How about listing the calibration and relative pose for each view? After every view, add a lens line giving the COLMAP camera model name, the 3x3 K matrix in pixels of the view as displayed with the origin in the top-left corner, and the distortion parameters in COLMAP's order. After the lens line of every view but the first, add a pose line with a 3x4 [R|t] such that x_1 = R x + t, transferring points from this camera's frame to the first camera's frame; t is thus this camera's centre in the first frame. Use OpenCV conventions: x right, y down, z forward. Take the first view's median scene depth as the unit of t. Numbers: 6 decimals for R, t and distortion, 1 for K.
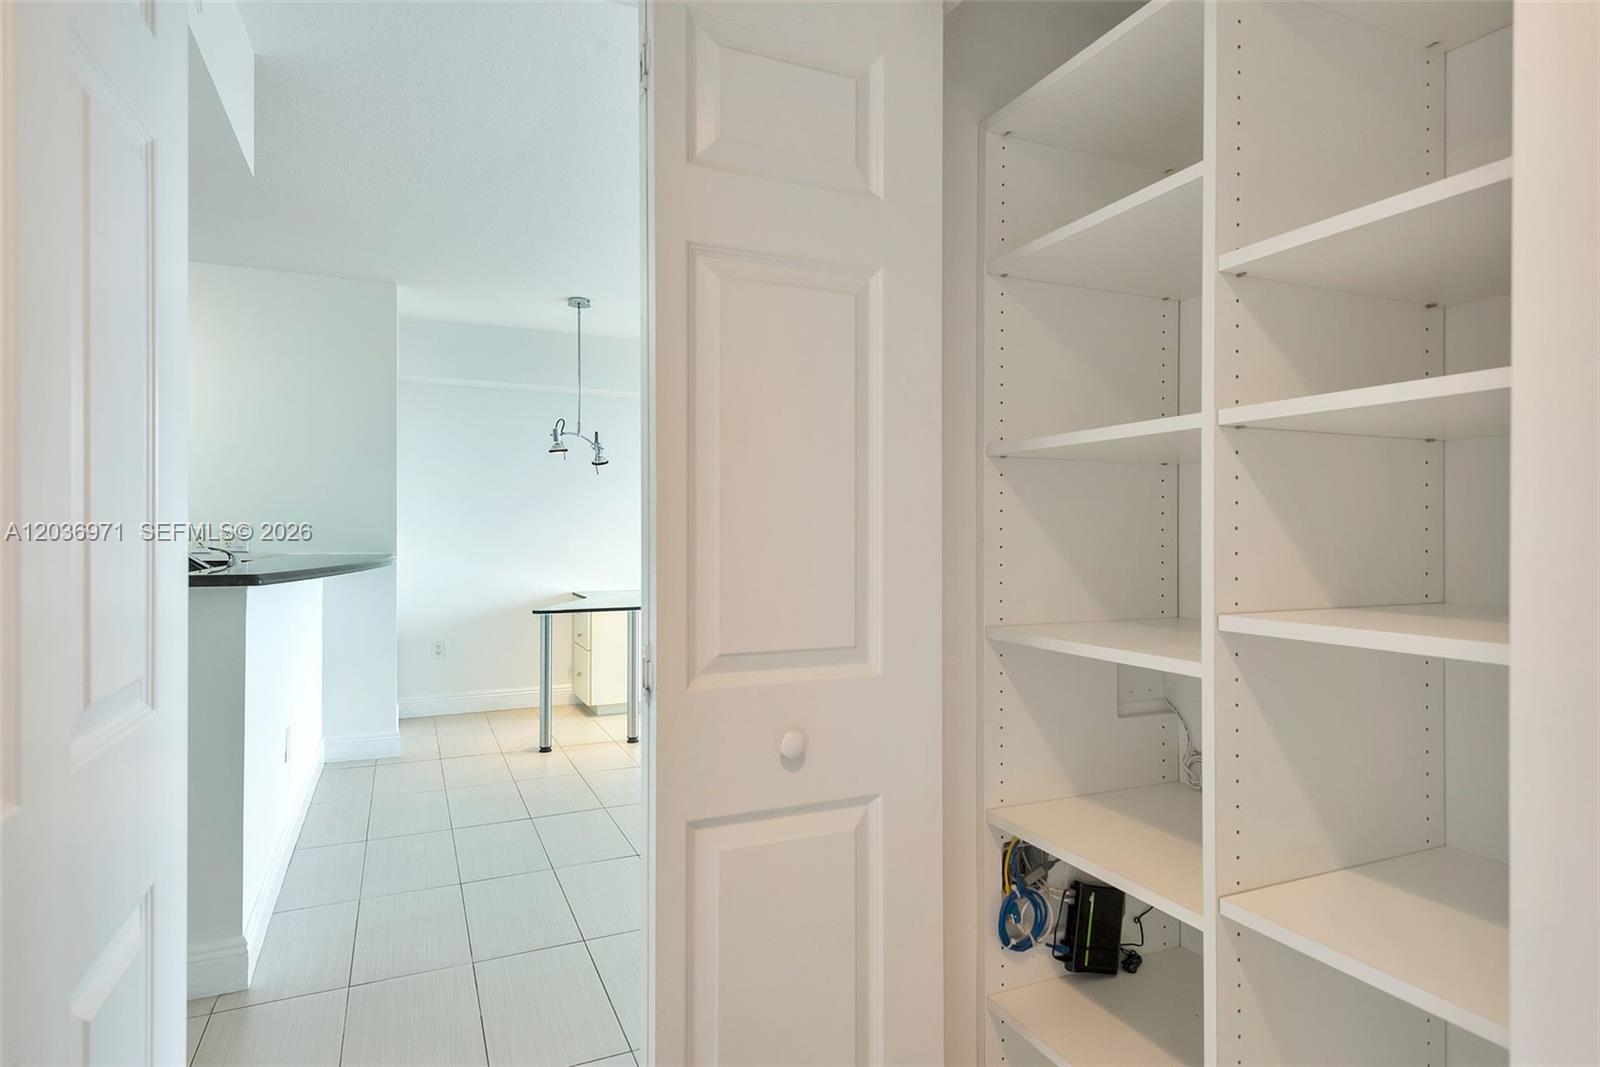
lens RADIAL K [[841.8, 0, 825.9], [0, 841.8, 527.0], [0, 0, 1]] dist [0.001099, -0.003064]
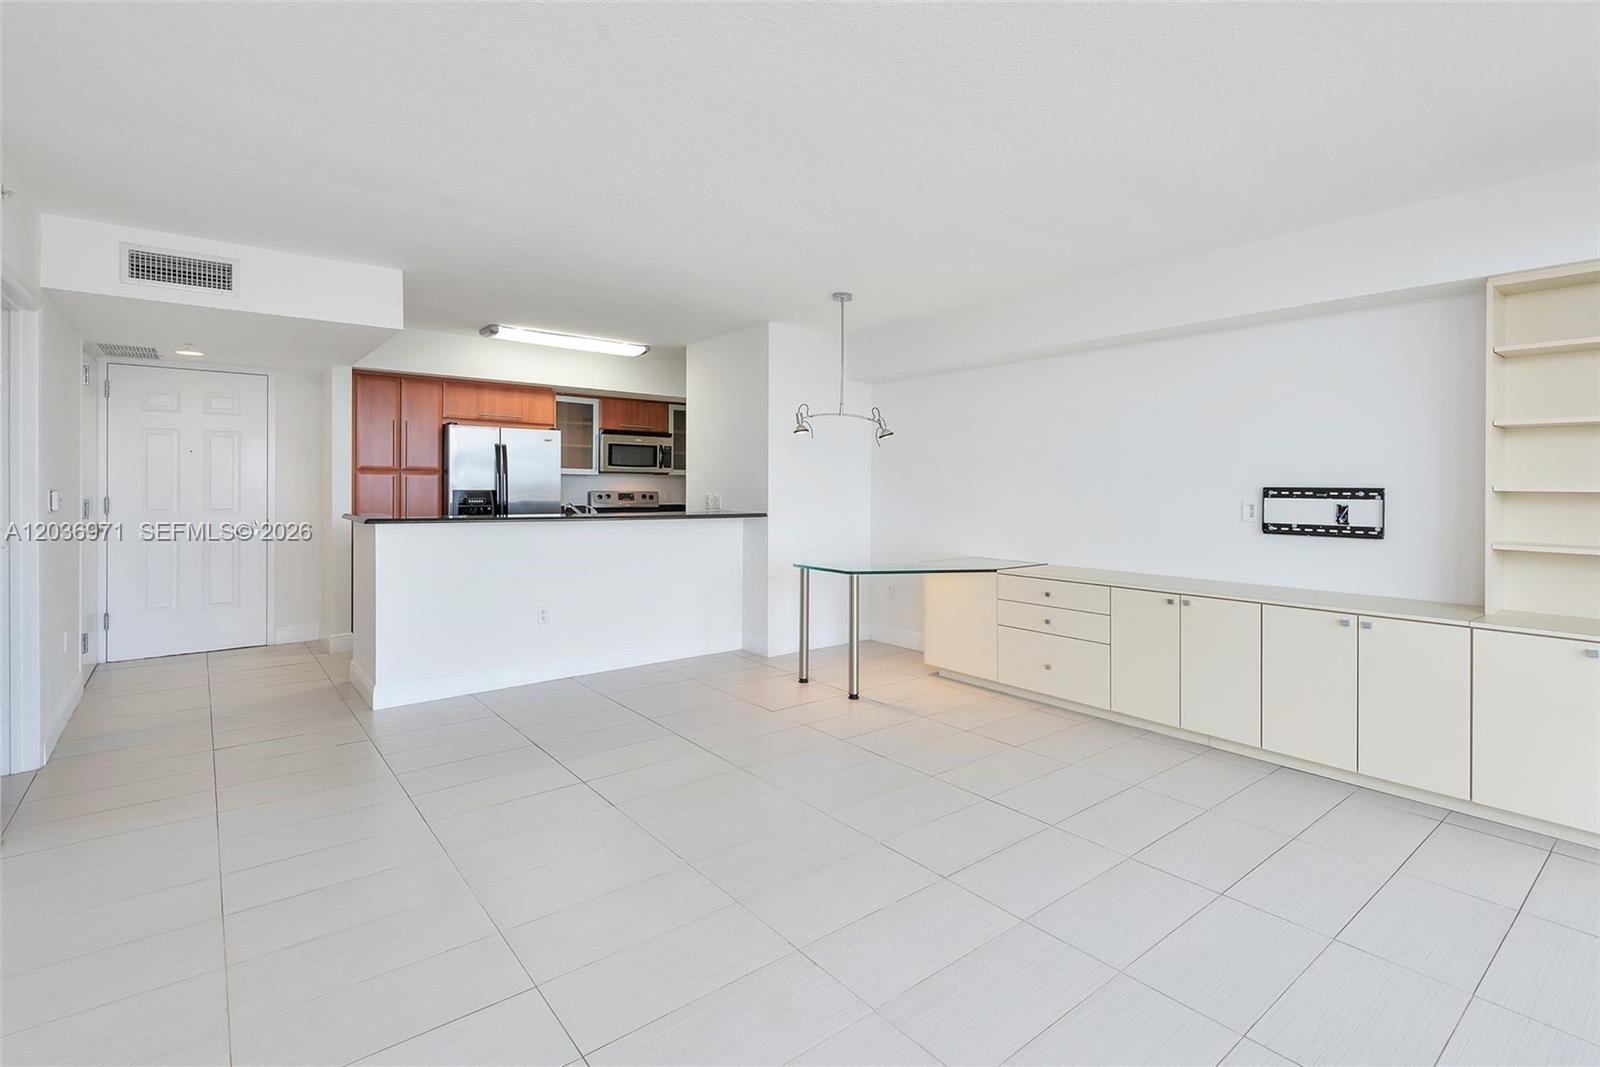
lens RADIAL K [[743.4, 0, 818.5], [0, 743.4, 488.3], [0, 0, 1]] dist [0.019070, -0.007340]
pose [[0.218459, 0.002319, -0.975843, 0.672134], [-0.006067, 0.999981, 0.001018, -0.010058], [0.975827, 0.005698, 0.218469, 0.751271]]
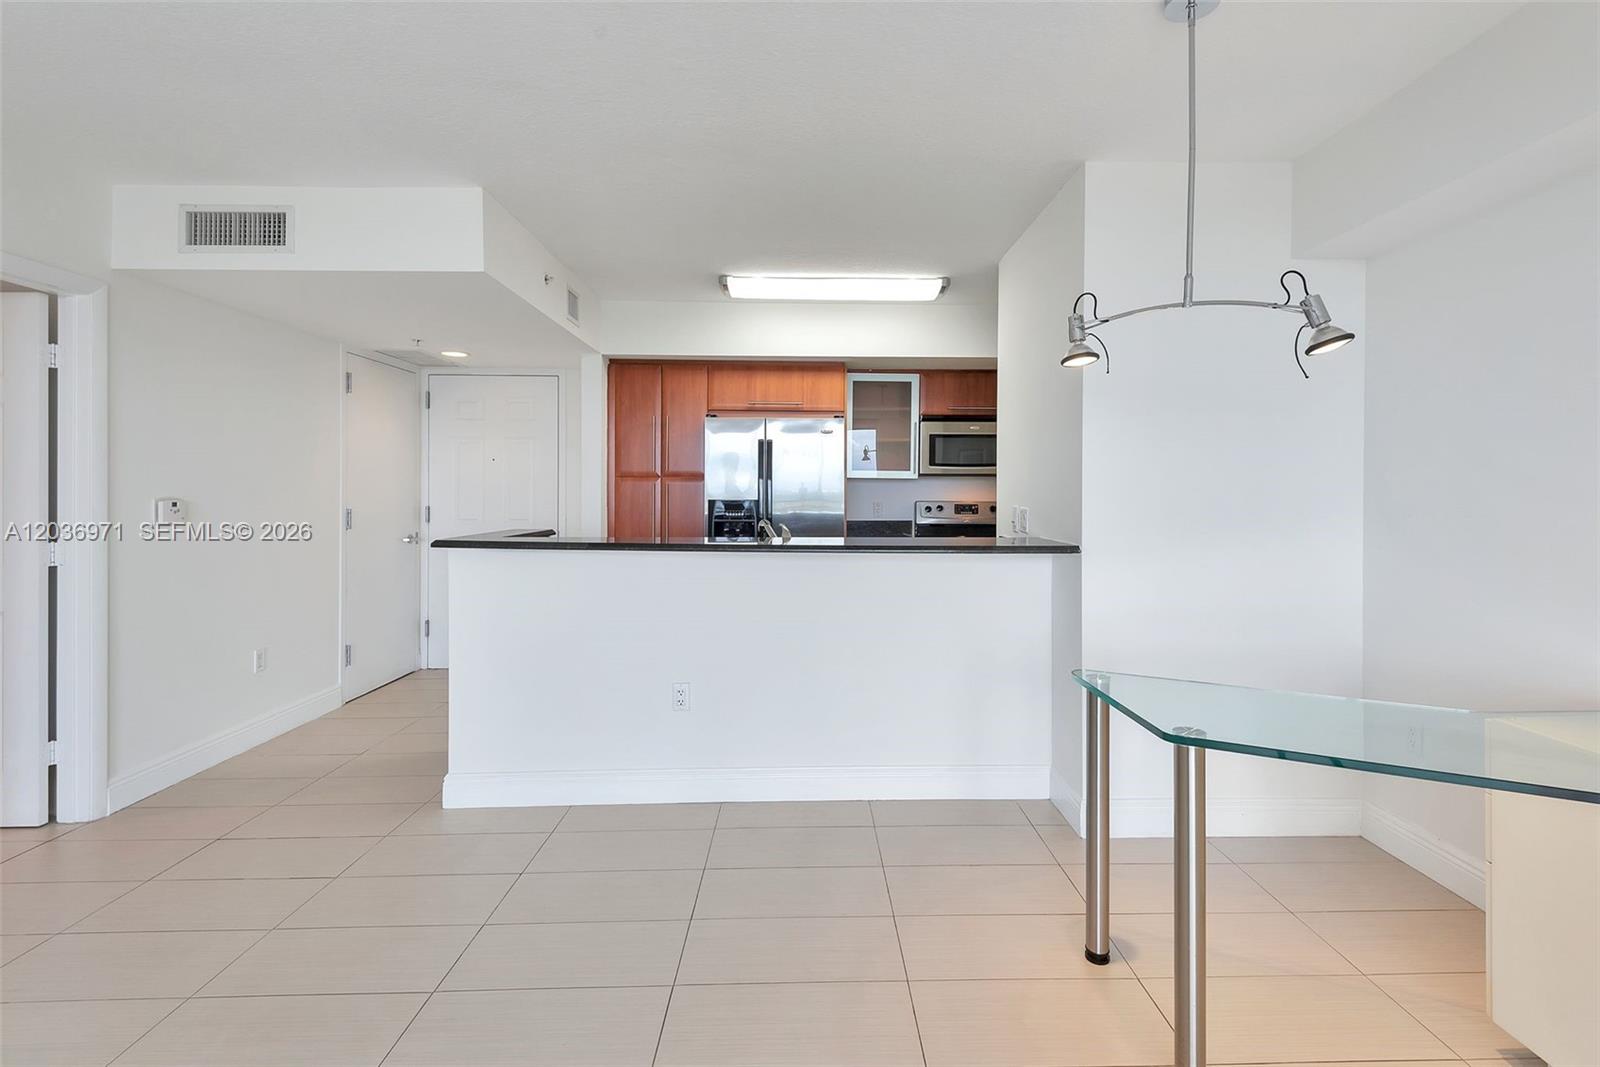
lens RADIAL K [[743.4, 0, 832.9], [0, 743.4, 498.5], [0, 0, 1]] dist [0.019070, -0.007340]
pose [[-0.420494, 0.003730, -0.907288, 0.134294], [-0.003534, 0.999977, 0.005749, -0.010043], [0.907288, 0.005624, -0.420471, 0.993812]]
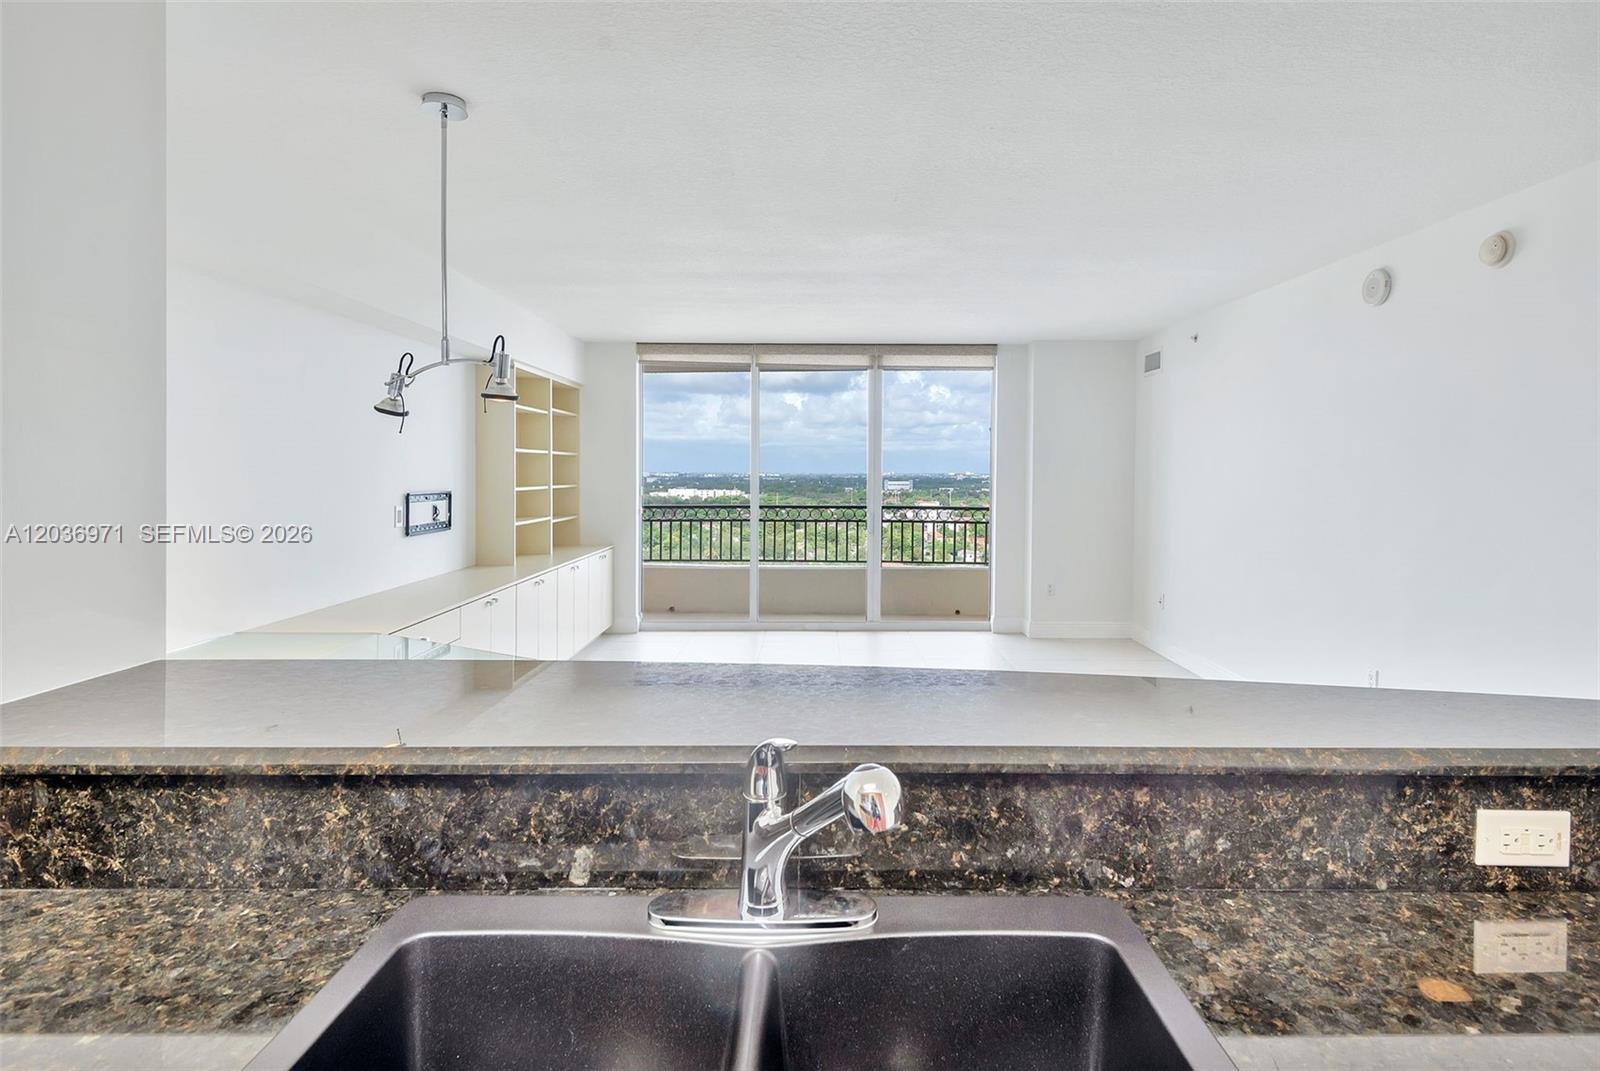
lens RADIAL K [[800.0, 0, 827.4], [0, 800.0, 491.2], [0, 0, 1]] dist [0.033326, -0.006508]
pose [[0.433382, -0.024817, 0.900869, -0.639566], [-0.003182, 0.999572, 0.029067, -0.043932], [-0.901205, -0.015464, 0.433117, 0.562282]]
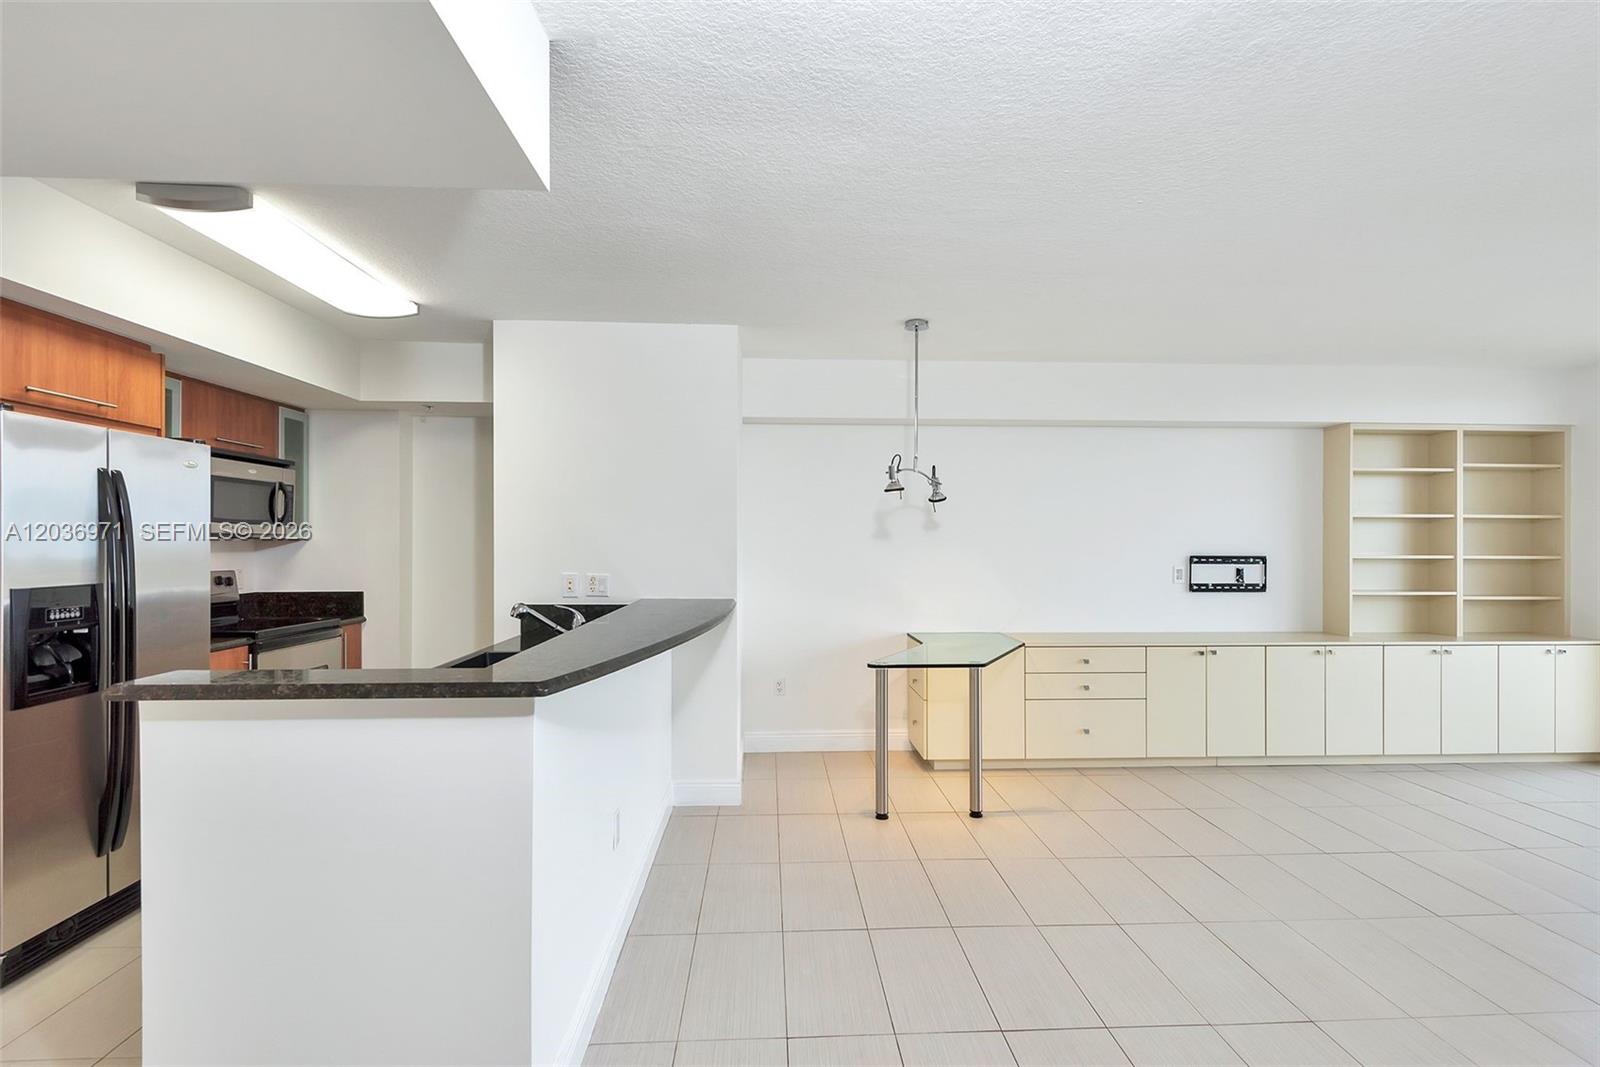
lens RADIAL K [[800.0, 0, 810.0], [0, 800.0, 543.1], [0, 0, 1]] dist [0.033326, -0.006508]
pose [[0.918685, -0.001890, -0.394987, -0.056877], [0.001290, 0.999998, -0.001786, -0.029738], [0.394990, 0.001132, 0.918685, 0.160054]]
